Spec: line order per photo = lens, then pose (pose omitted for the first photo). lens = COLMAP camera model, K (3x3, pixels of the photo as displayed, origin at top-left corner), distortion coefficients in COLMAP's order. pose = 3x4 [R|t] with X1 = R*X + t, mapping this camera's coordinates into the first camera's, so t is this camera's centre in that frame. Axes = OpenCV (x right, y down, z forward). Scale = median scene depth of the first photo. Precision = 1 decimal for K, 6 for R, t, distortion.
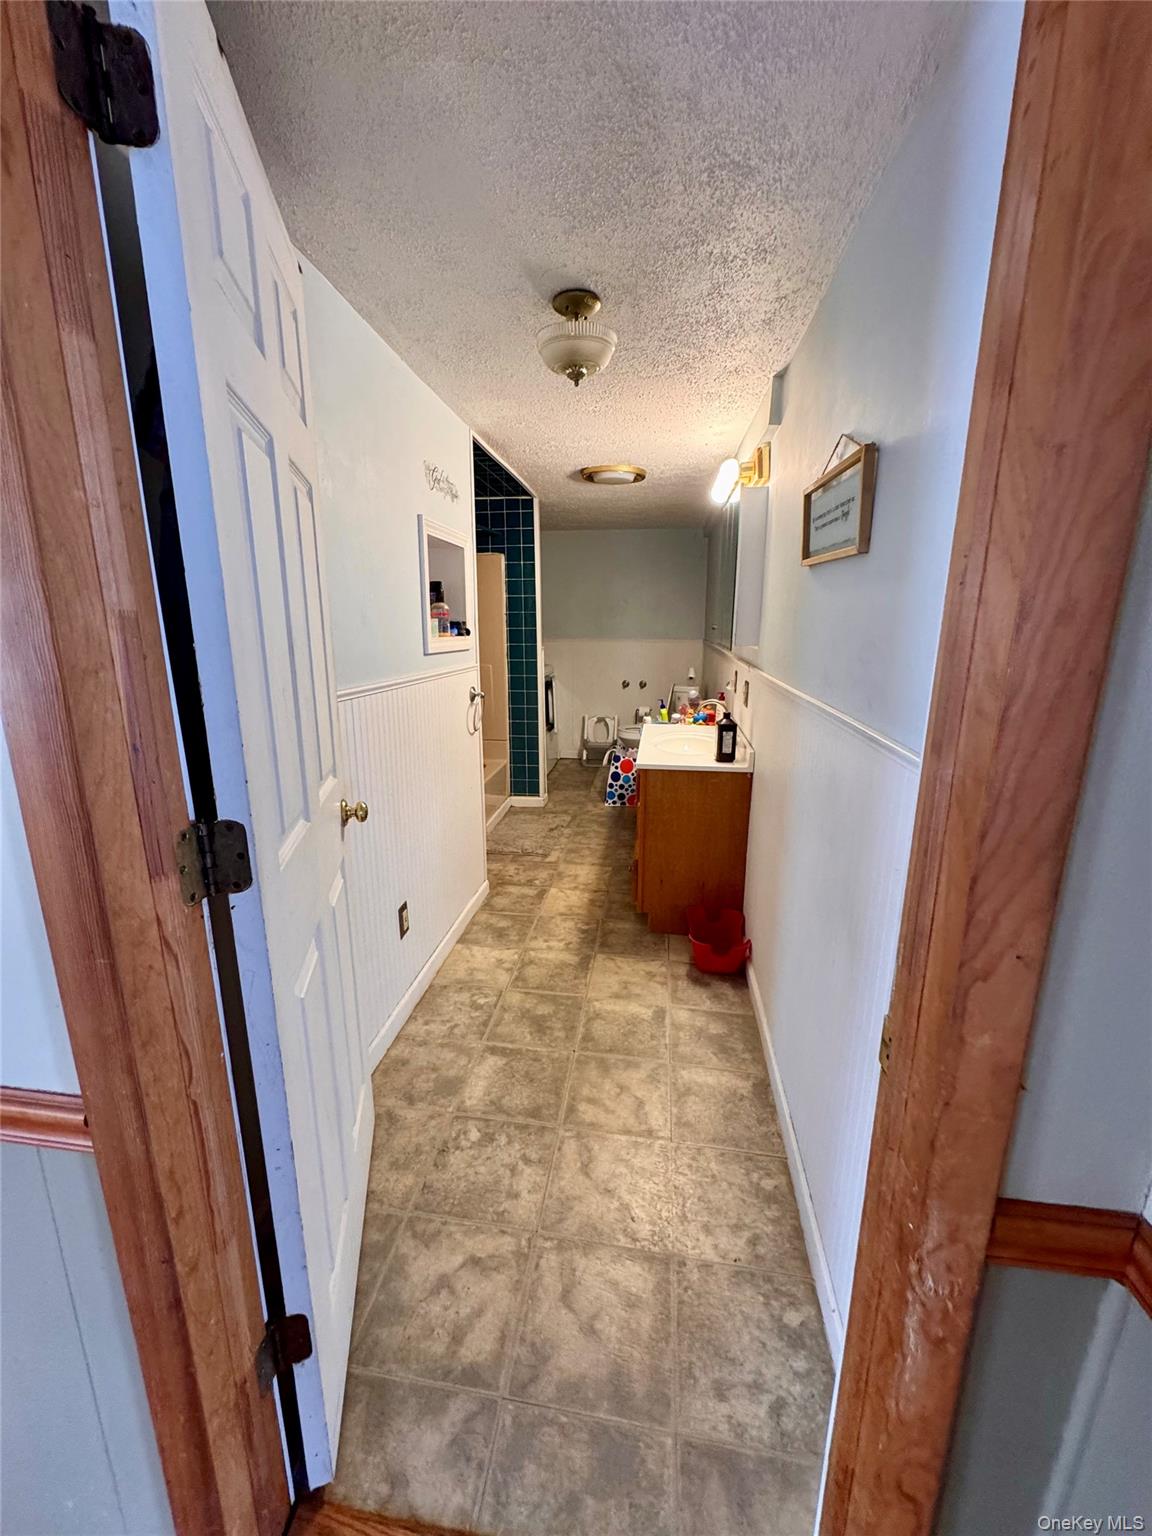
lens RADIAL K [[610.9, 0, 574.4], [0, 610.9, 766.3], [0, 0, 1]] dist [-0.004467, 0.000764]
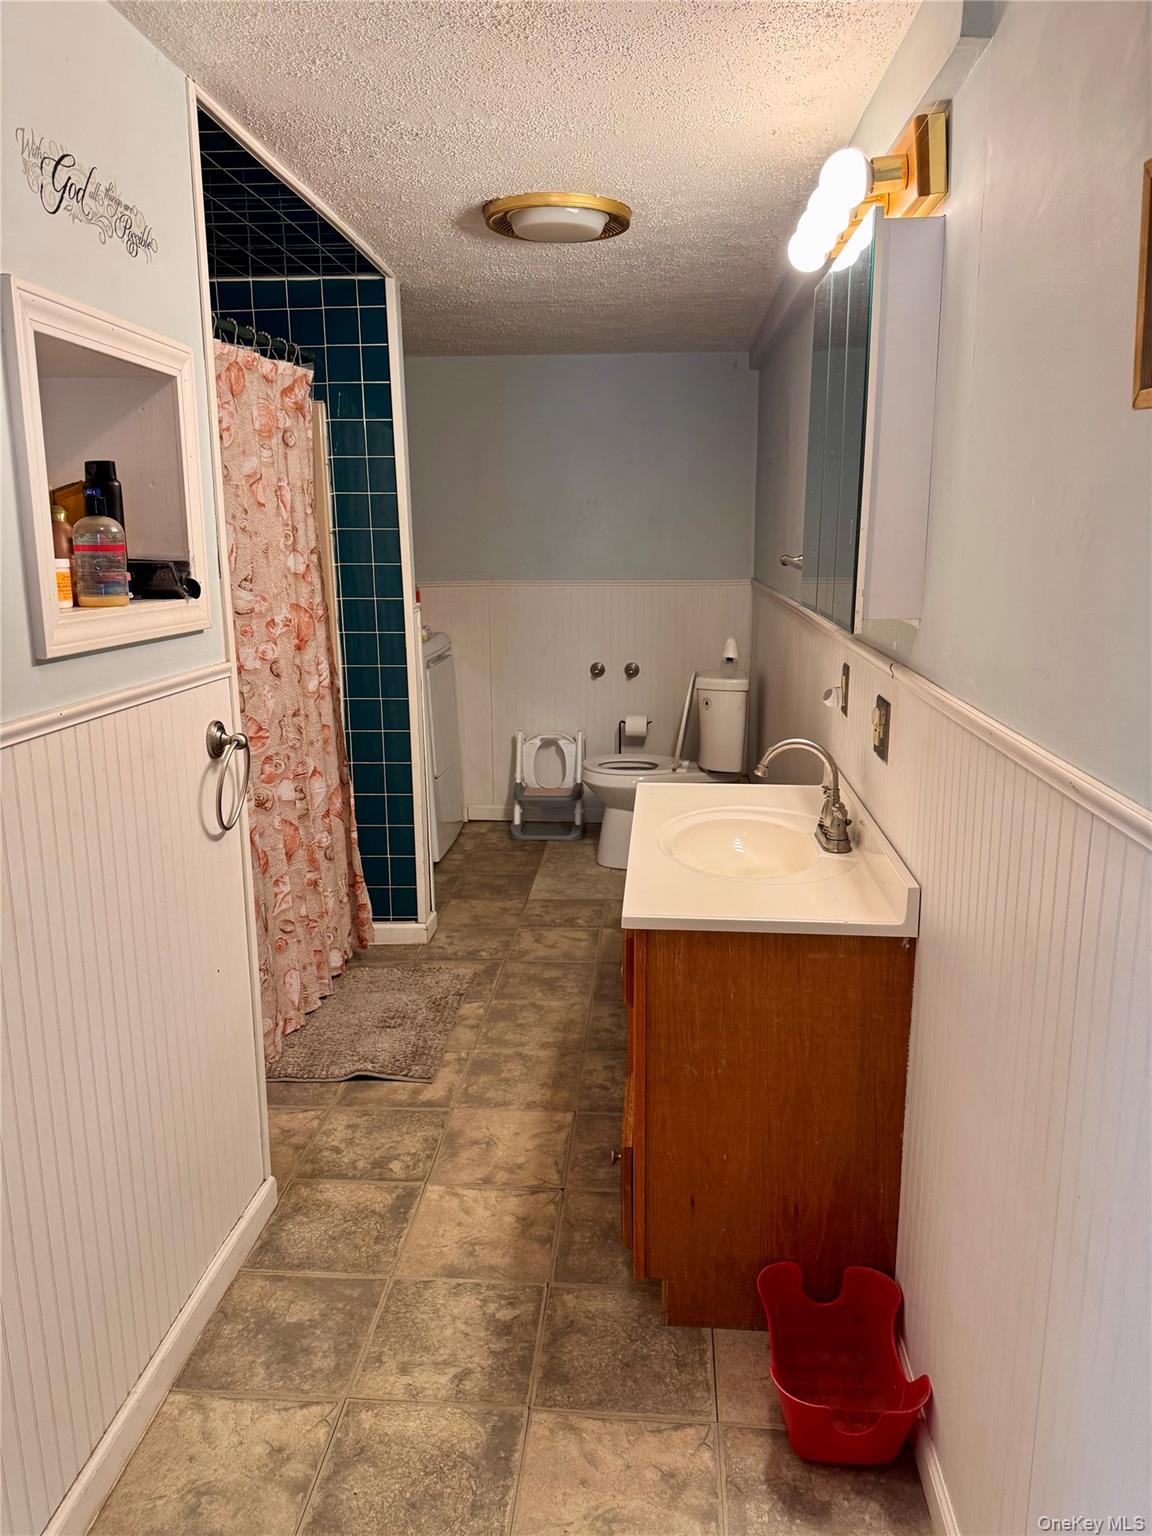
lens RADIAL K [[1077.0, 0, 579.9], [0, 1077.0, 764.3], [0, 0, 1]] dist [0.061283, -0.070820]
pose [[0.997857, -0.020209, 0.062238, 0.026869], [0.021568, 0.999542, -0.021244, -0.076575], [-0.061781, 0.022541, 0.997835, 0.254536]]
